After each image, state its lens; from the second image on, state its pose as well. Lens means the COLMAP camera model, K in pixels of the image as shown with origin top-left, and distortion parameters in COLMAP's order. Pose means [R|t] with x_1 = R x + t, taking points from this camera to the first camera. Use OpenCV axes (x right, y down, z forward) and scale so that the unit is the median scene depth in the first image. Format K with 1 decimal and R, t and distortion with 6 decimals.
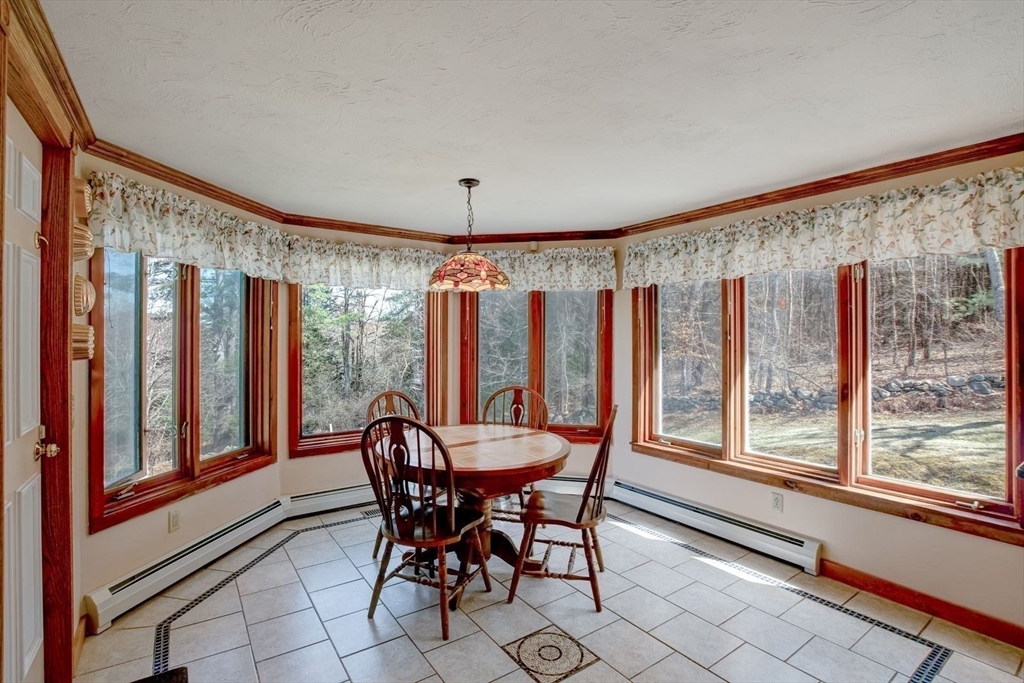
lens RADIAL K [[477.7, 0, 506.5], [0, 477.7, 338.1], [0, 0, 1]] dist [-0.036695, 0.005704]
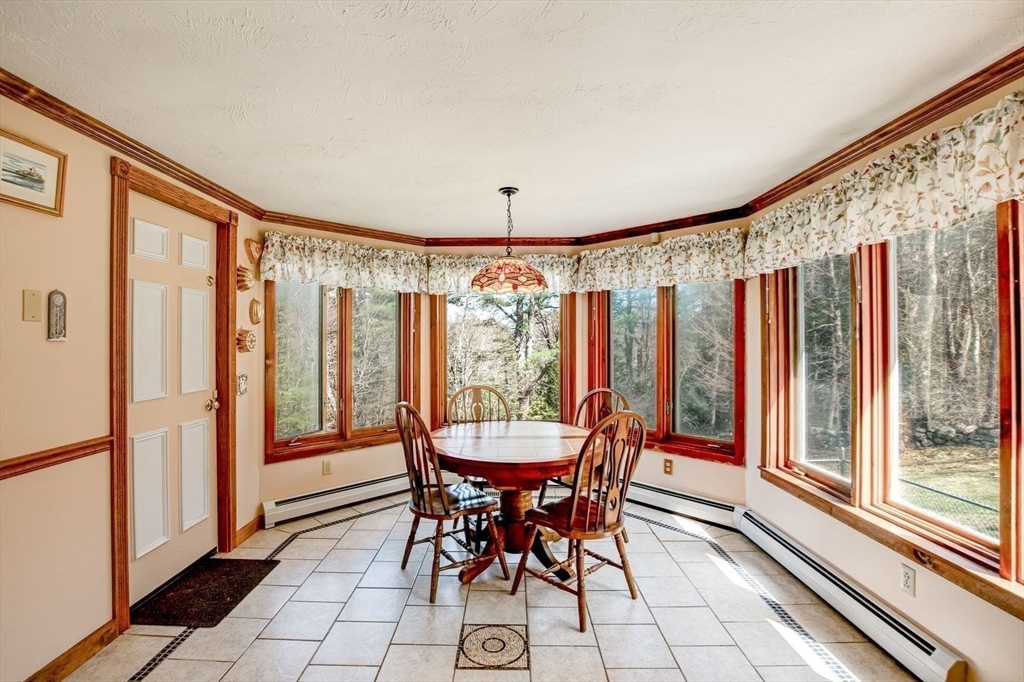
lens RADIAL K [[477.7, 0, 506.5], [0, 477.7, 337.6], [0, 0, 1]] dist [-0.036695, 0.005704]
pose [[0.812591, -0.005546, -0.582807, 0.504269], [0.002137, 0.999976, -0.006536, 0.006362], [0.582830, 0.004066, 0.812584, 0.129521]]
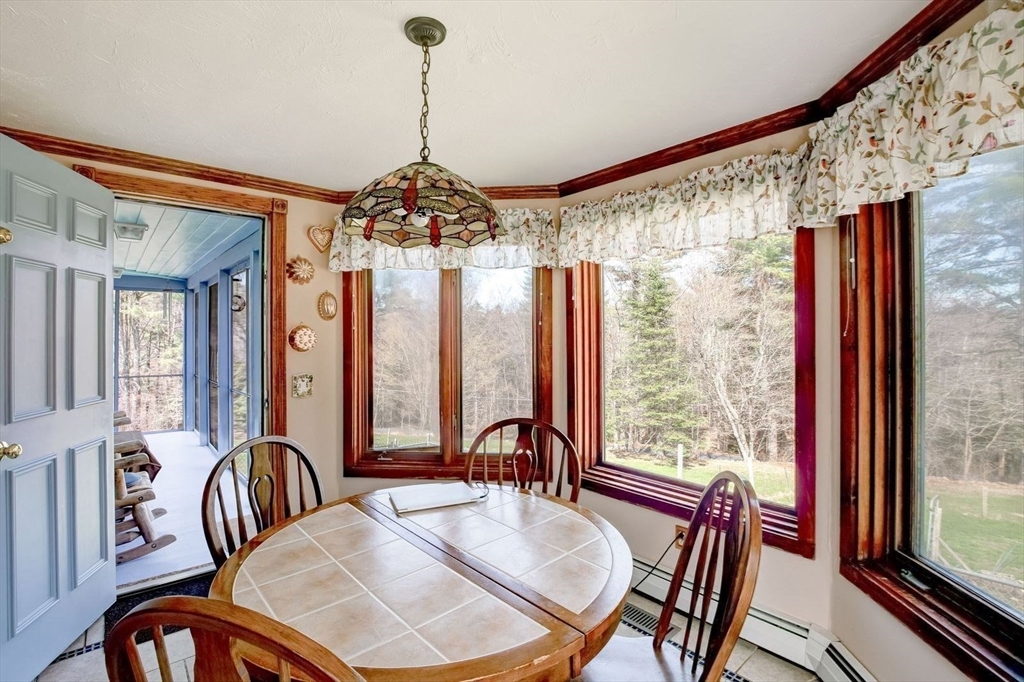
lens RADIAL K [[477.7, 0, 506.5], [0, 477.7, 337.6], [0, 0, 1]] dist [-0.036695, 0.005704]
pose [[0.097363, 0.002311, -0.995246, 0.413369], [0.002679, 0.999993, 0.002585, 0.002001], [0.995245, -0.002918, 0.097356, 0.974394]]
